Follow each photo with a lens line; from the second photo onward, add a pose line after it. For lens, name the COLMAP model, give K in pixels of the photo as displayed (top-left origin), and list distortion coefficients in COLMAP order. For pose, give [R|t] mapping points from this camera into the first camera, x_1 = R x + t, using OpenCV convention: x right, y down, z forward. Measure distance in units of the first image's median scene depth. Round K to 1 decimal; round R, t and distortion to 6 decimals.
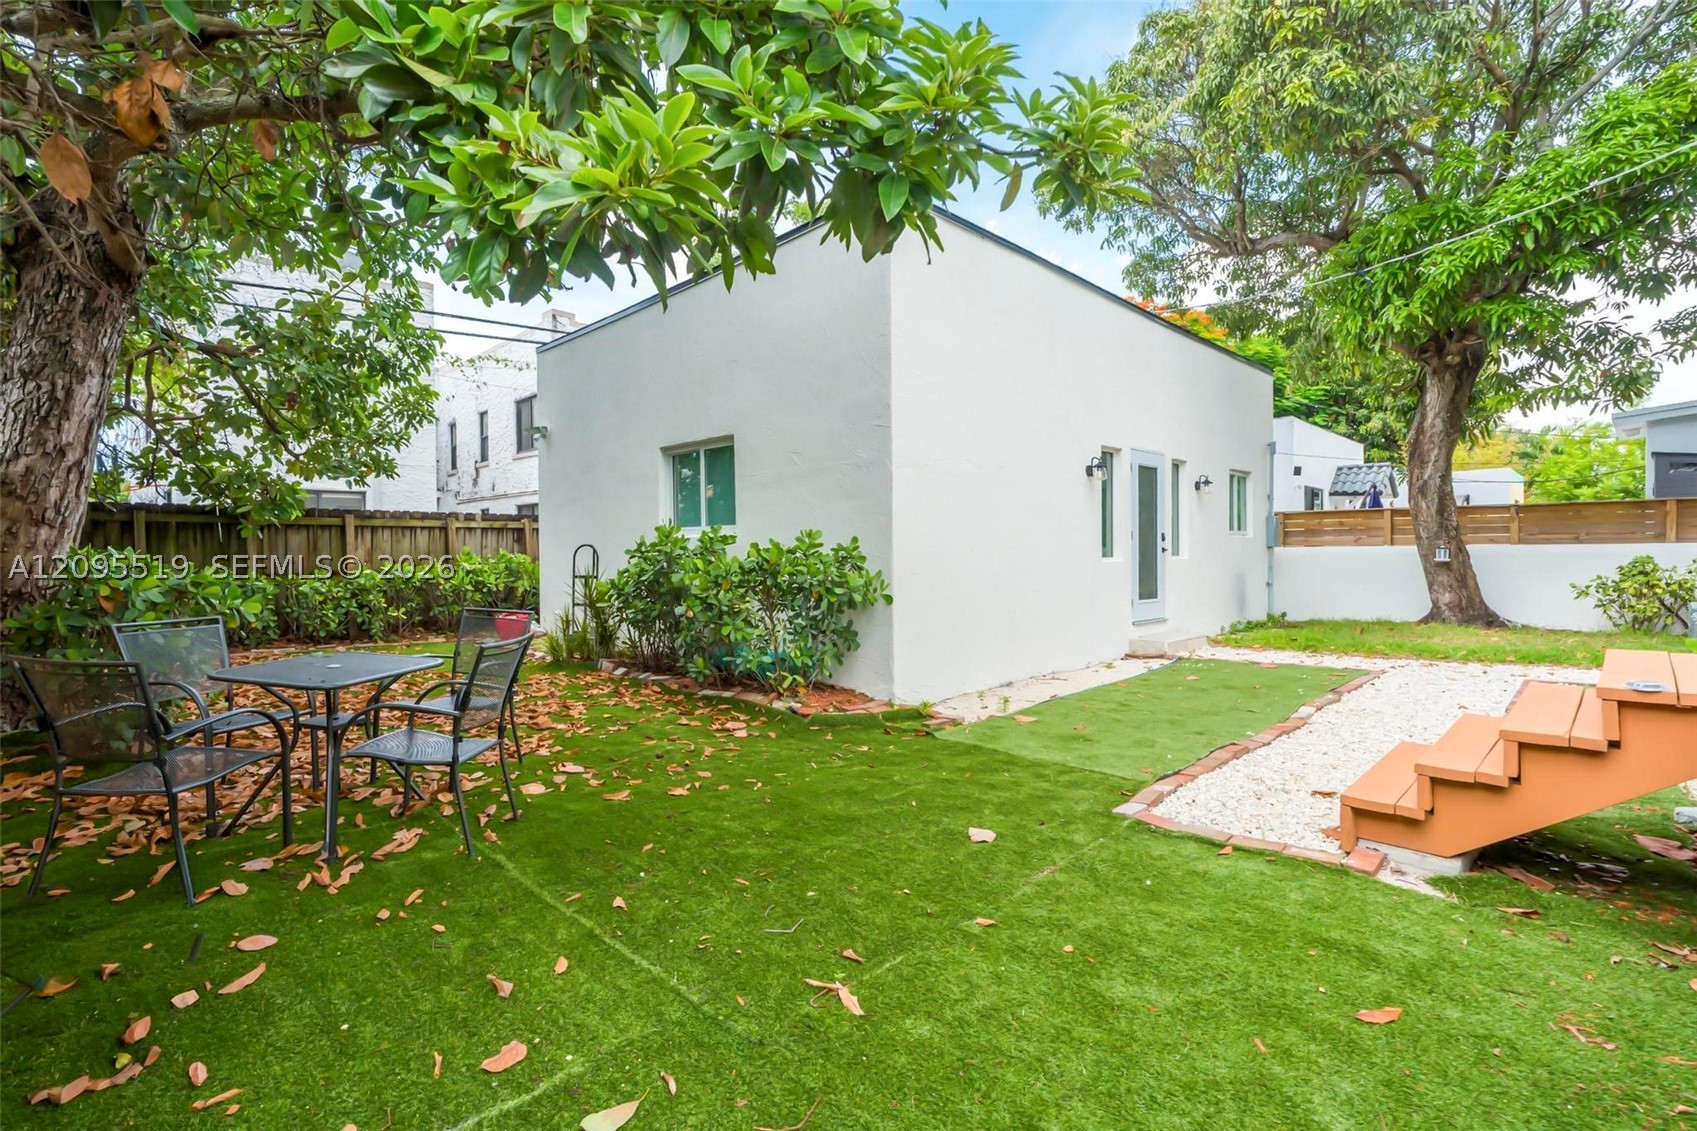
lens RADIAL K [[796.9, 0, 847.9], [0, 796.9, 566.2], [0, 0, 1]] dist [0.008200, 0.001116]
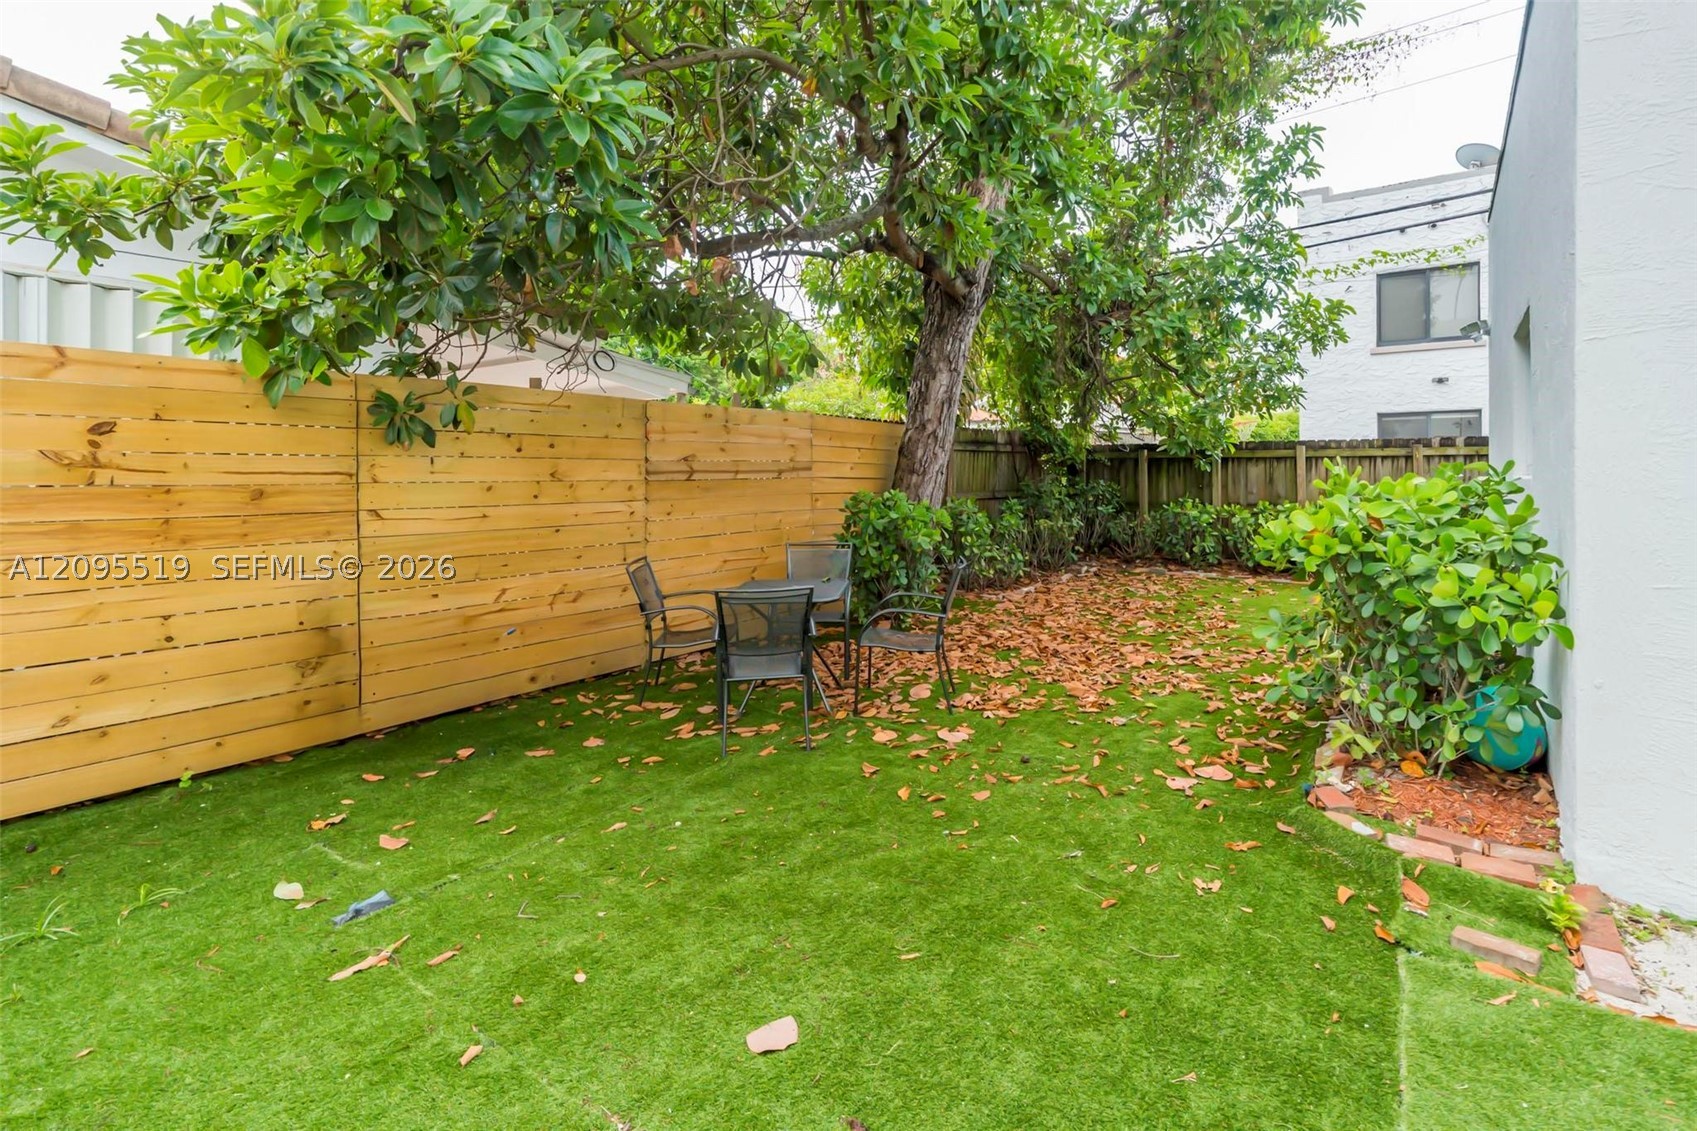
lens RADIAL K [[796.9, 0, 886.8], [0, 796.9, 478.6], [0, 0, 1]] dist [0.008200, 0.001116]
pose [[0.168515, 0.013813, -0.985602, 0.263407], [-0.014167, 0.999832, 0.011590, -0.029207], [0.985597, 0.012009, 0.168683, 0.342311]]
